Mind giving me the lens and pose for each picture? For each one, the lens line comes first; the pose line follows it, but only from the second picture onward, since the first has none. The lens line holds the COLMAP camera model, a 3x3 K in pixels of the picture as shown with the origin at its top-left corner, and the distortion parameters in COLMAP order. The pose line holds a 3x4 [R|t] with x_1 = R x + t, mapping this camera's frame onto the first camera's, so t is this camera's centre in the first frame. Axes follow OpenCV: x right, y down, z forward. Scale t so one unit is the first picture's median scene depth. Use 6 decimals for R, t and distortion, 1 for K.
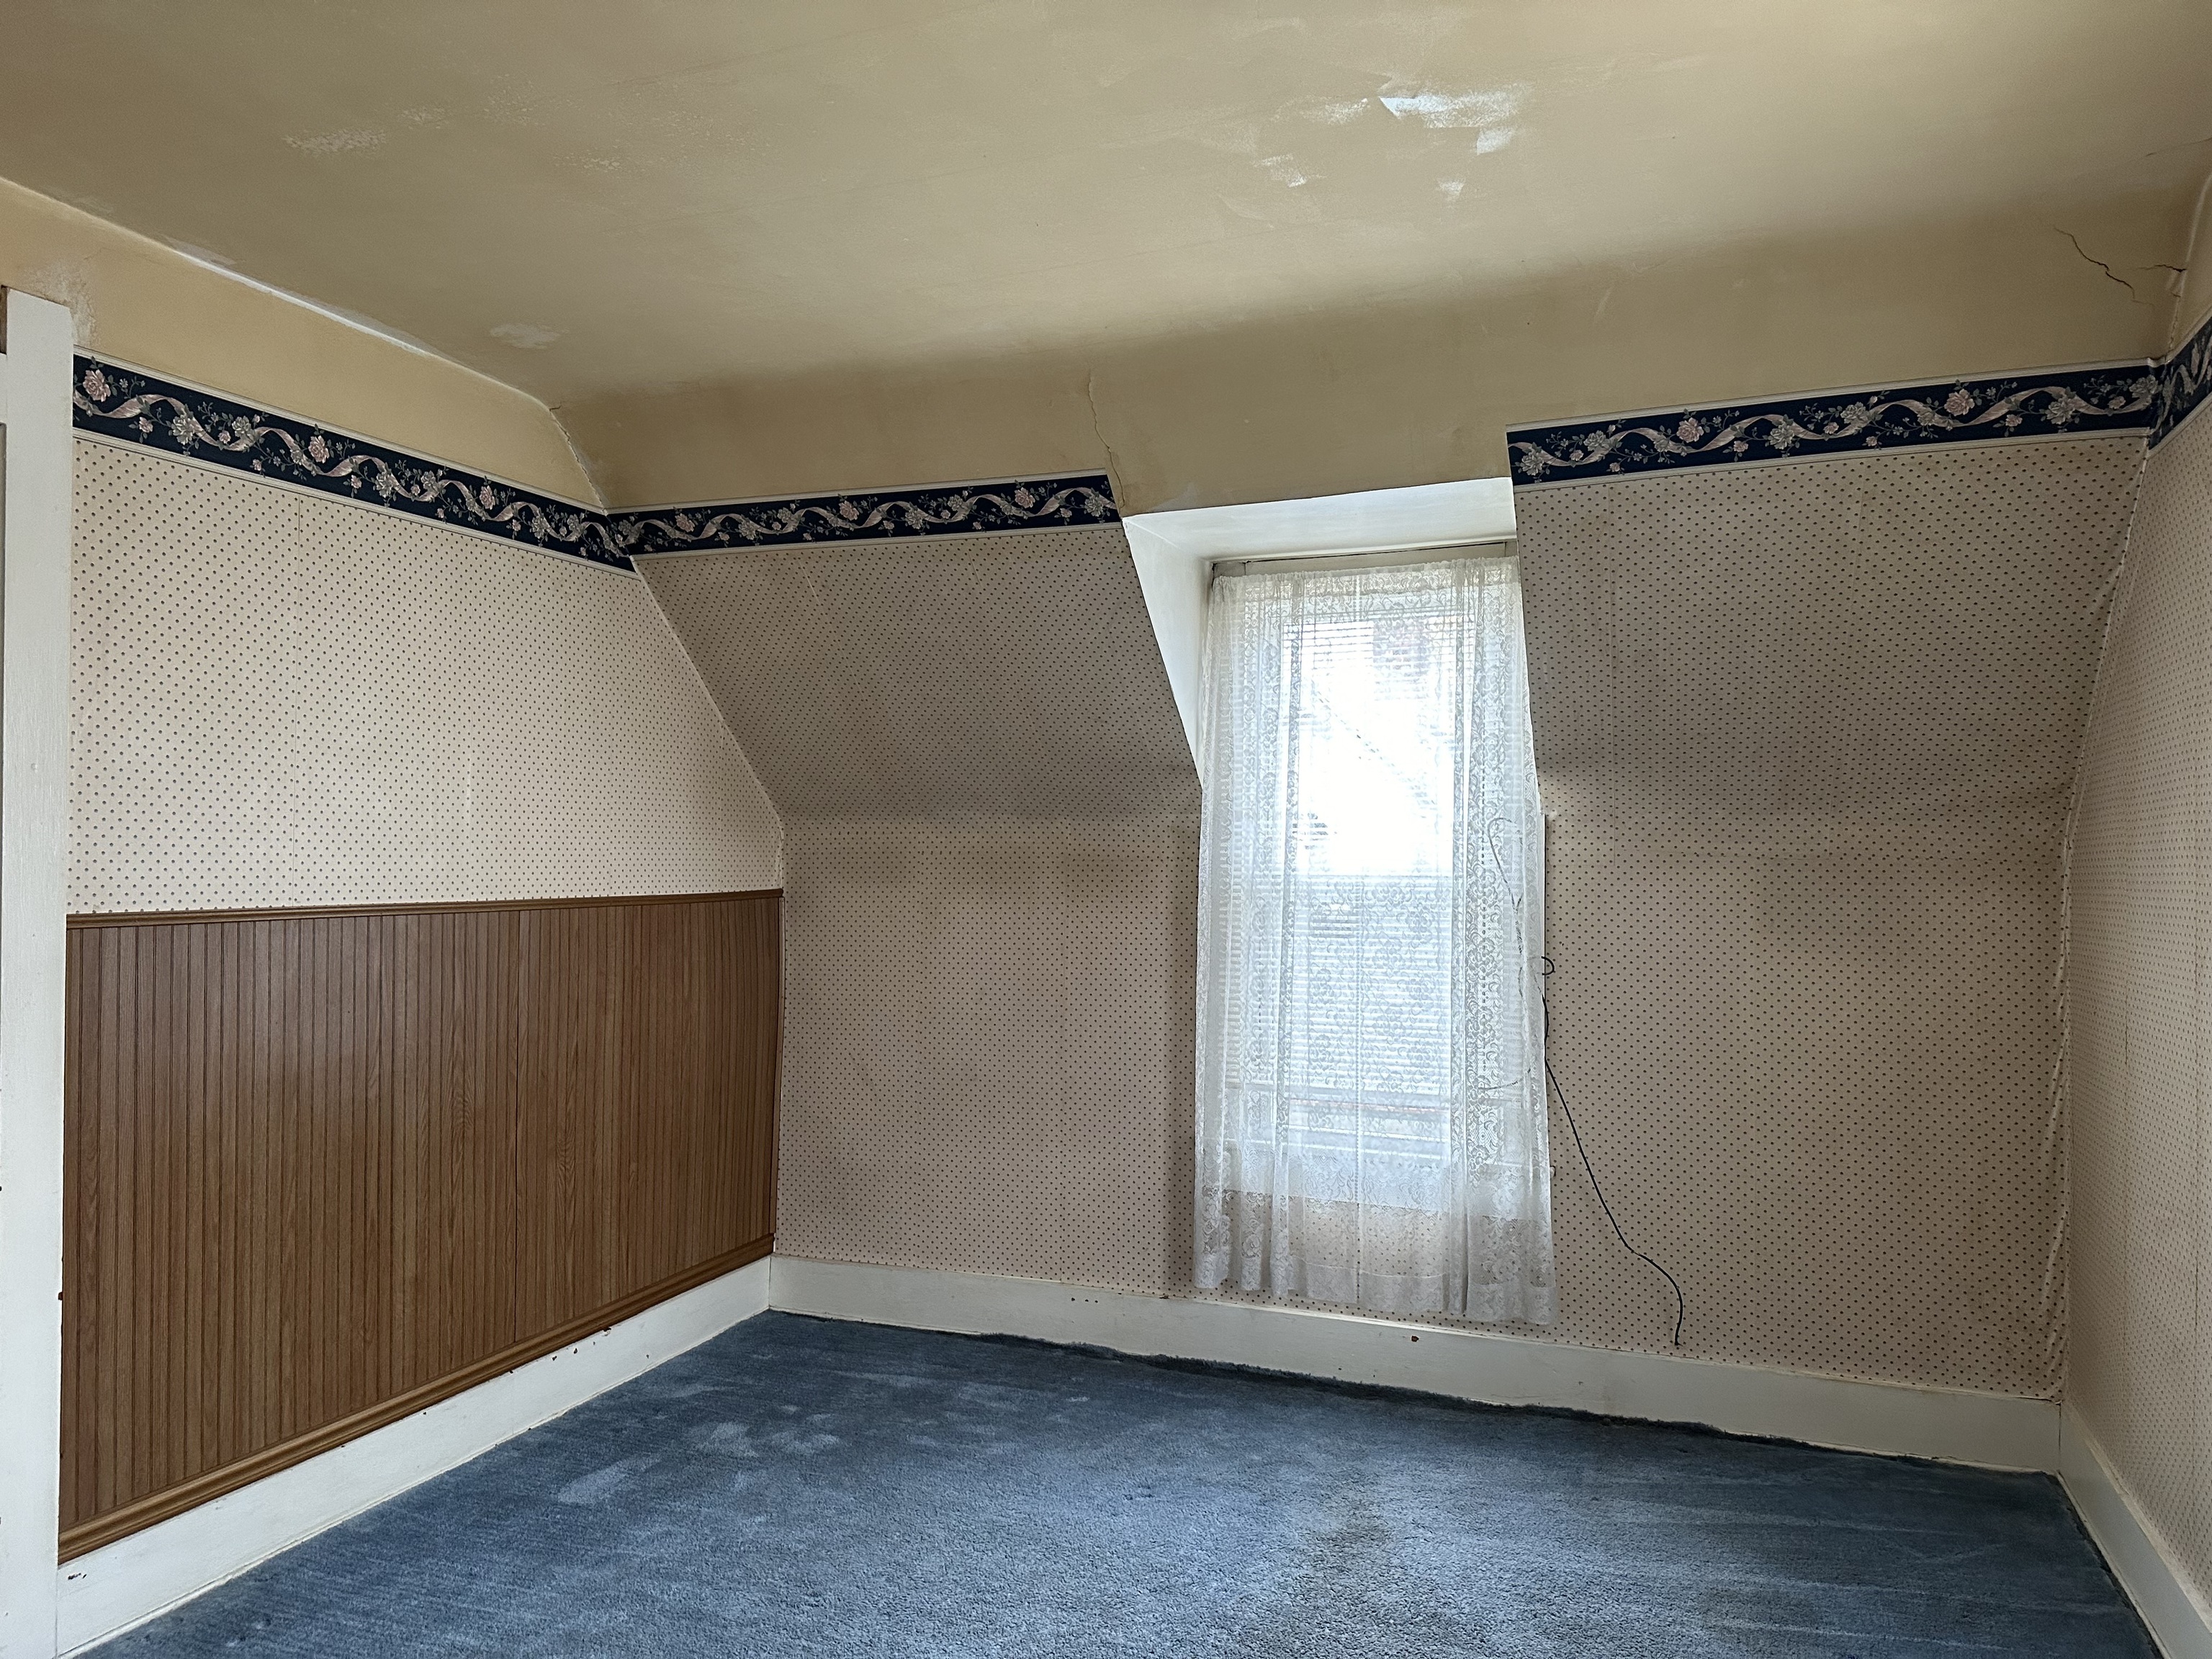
lens RADIAL K [[1527.2, 0, 1106.0], [0, 1527.2, 829.5], [0, 0, 1]] dist [0.097381, -0.127236]
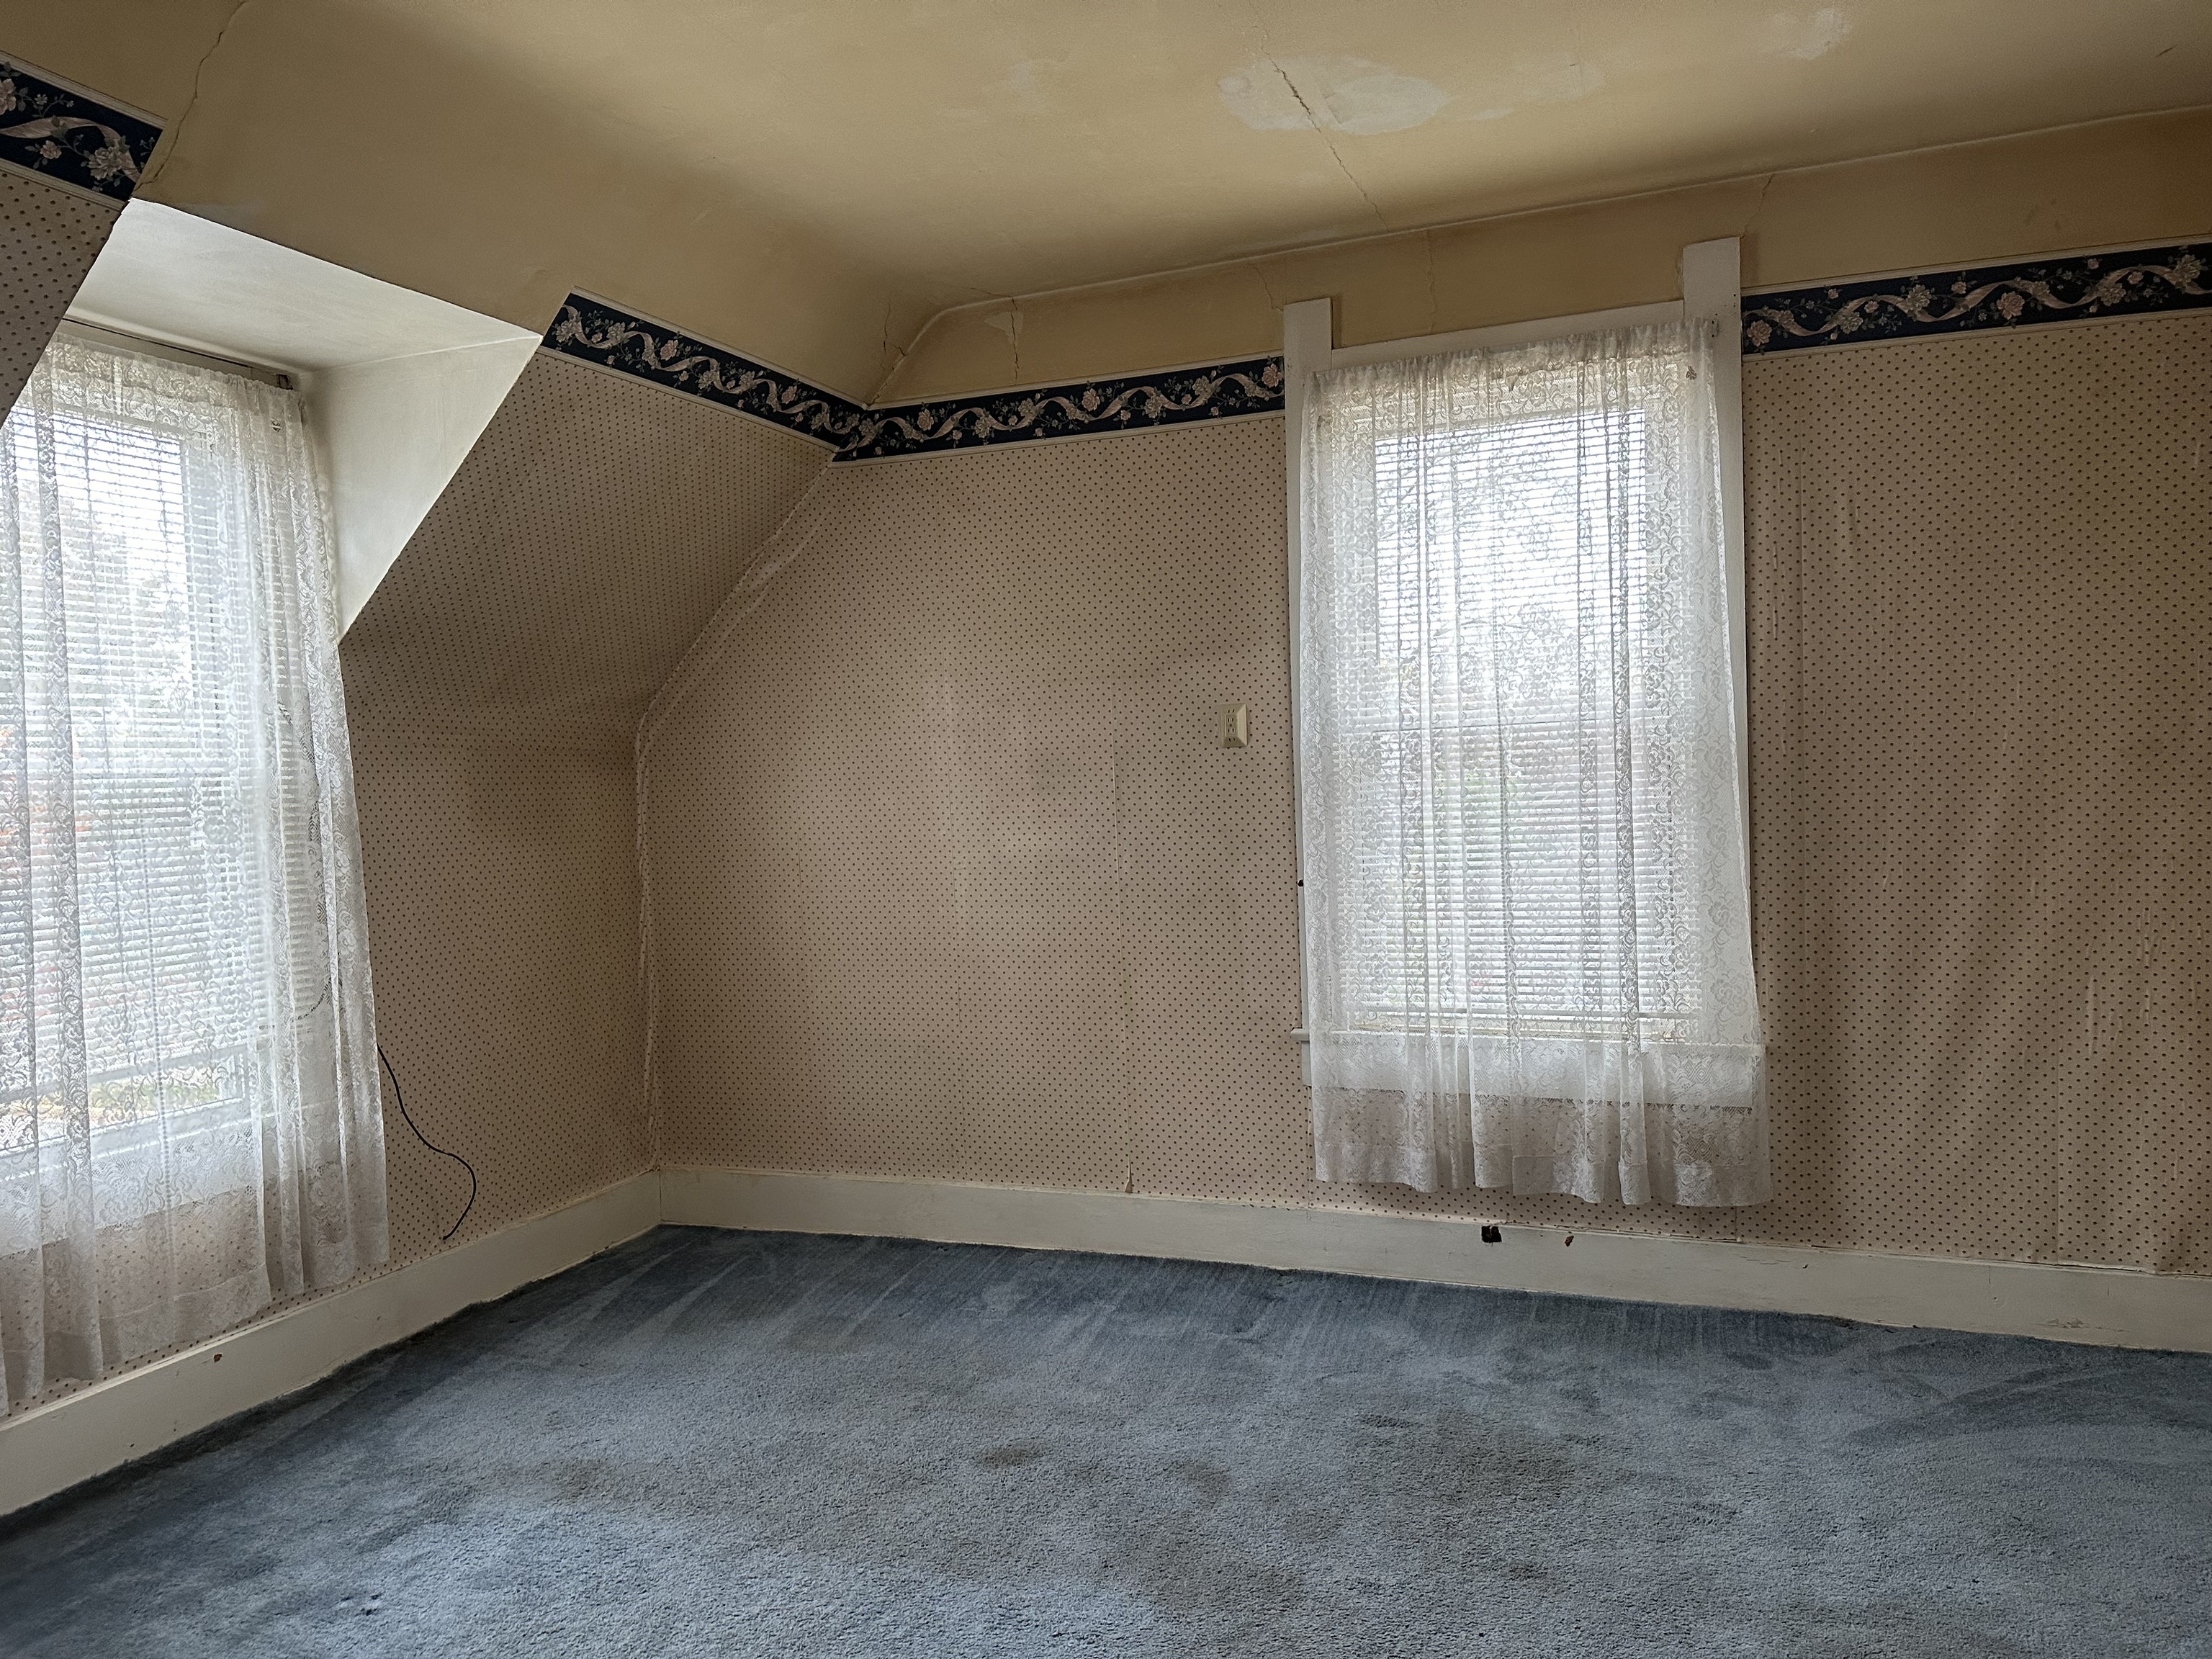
lens RADIAL K [[1588.7, 0, 1068.7], [0, 1588.7, 849.5], [0, 0, 1]] dist [0.037096, -0.035906]
pose [[0.013204, -0.052847, 0.998515, -0.673363], [0.008547, 0.998572, 0.052737, 0.033891], [-0.999876, 0.007838, 0.013637, 0.618441]]
